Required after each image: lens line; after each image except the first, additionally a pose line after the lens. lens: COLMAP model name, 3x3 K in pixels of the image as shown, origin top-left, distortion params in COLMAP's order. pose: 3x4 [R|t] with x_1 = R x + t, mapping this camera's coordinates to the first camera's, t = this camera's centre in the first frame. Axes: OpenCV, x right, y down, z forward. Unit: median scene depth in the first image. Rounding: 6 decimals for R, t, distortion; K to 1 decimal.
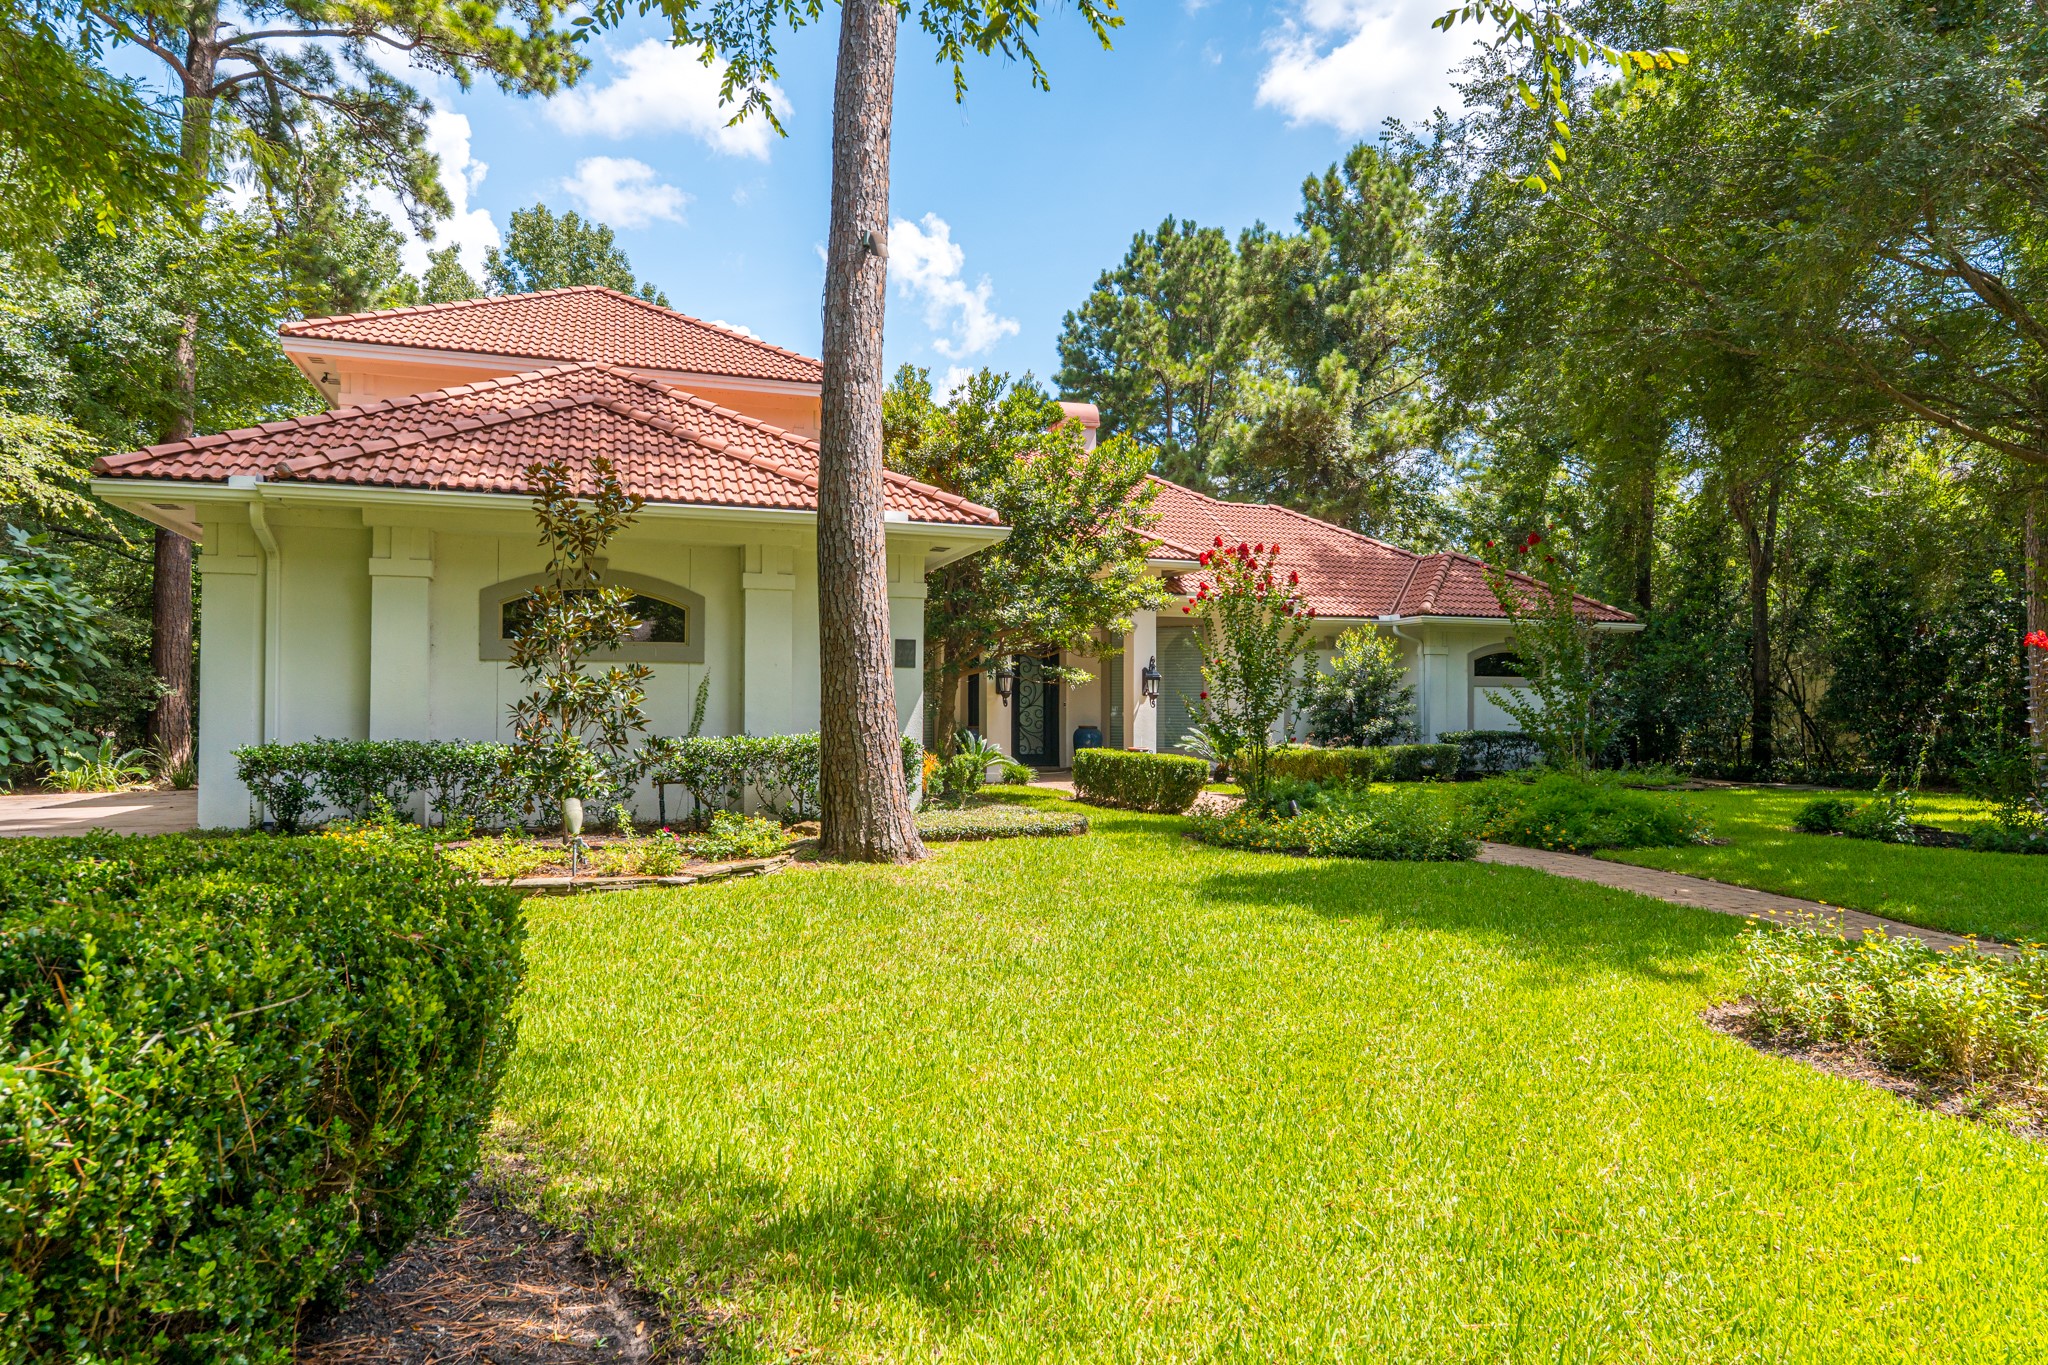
lens RADIAL K [[1287.8, 0, 1023.7], [0, 1287.8, 687.2], [0, 0, 1]] dist [-0.001082, 0.000301]
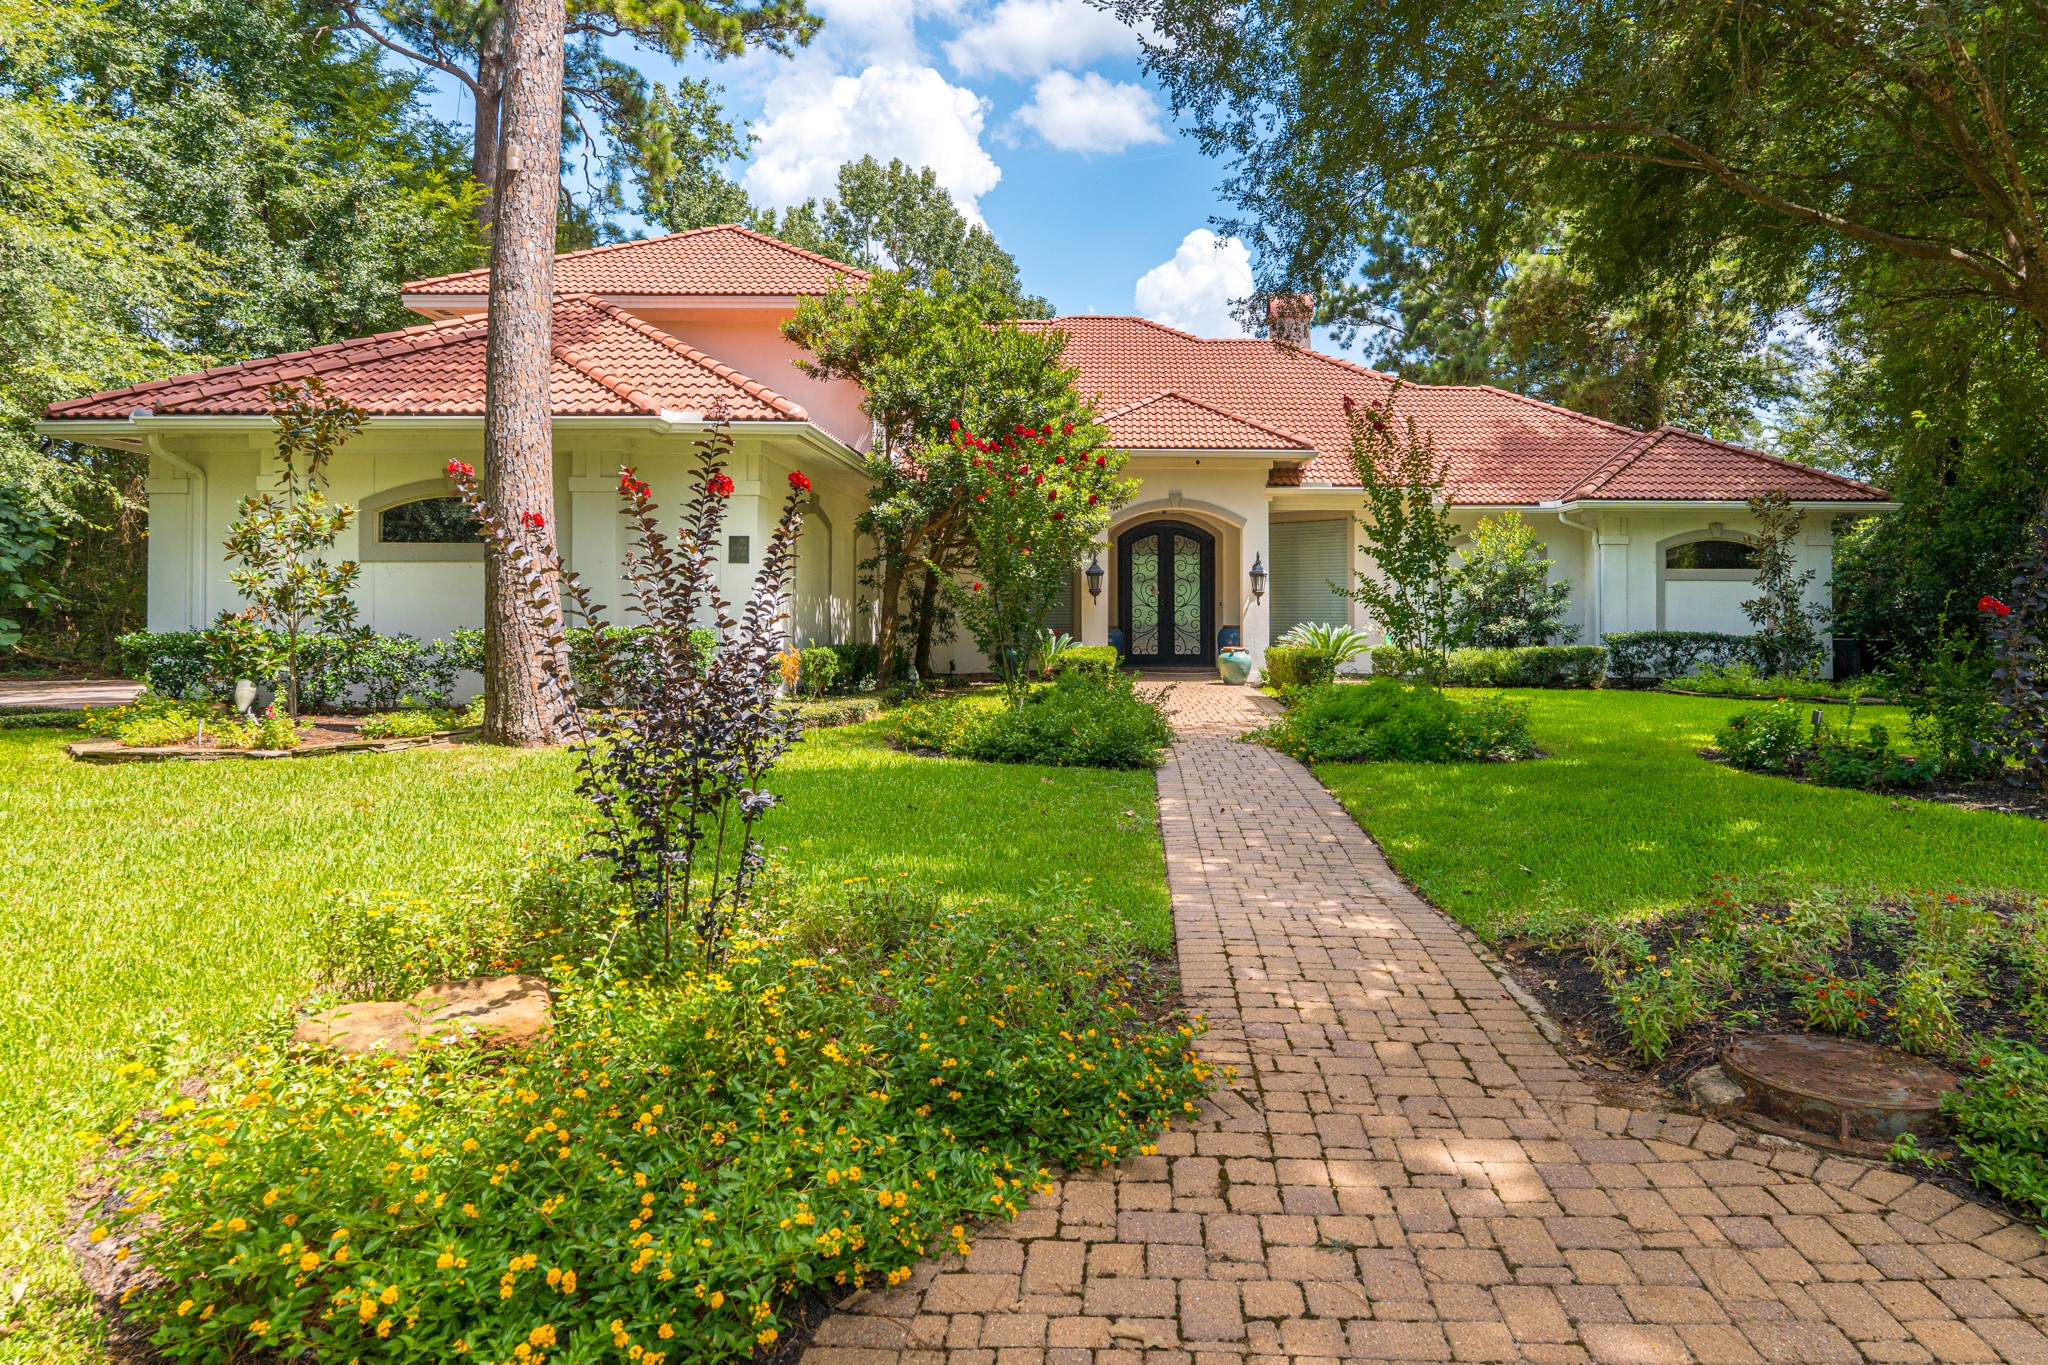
lens RADIAL K [[1250.6, 0, 1023.7], [0, 1250.6, 597.8], [0, 0, 1]] dist [-0.000405, 0.000158]
pose [[0.943484, -0.006124, -0.331362, 0.259839], [0.007509, 0.999968, 0.002899, 0.006380], [0.331333, -0.005223, 0.943499, 0.073685]]
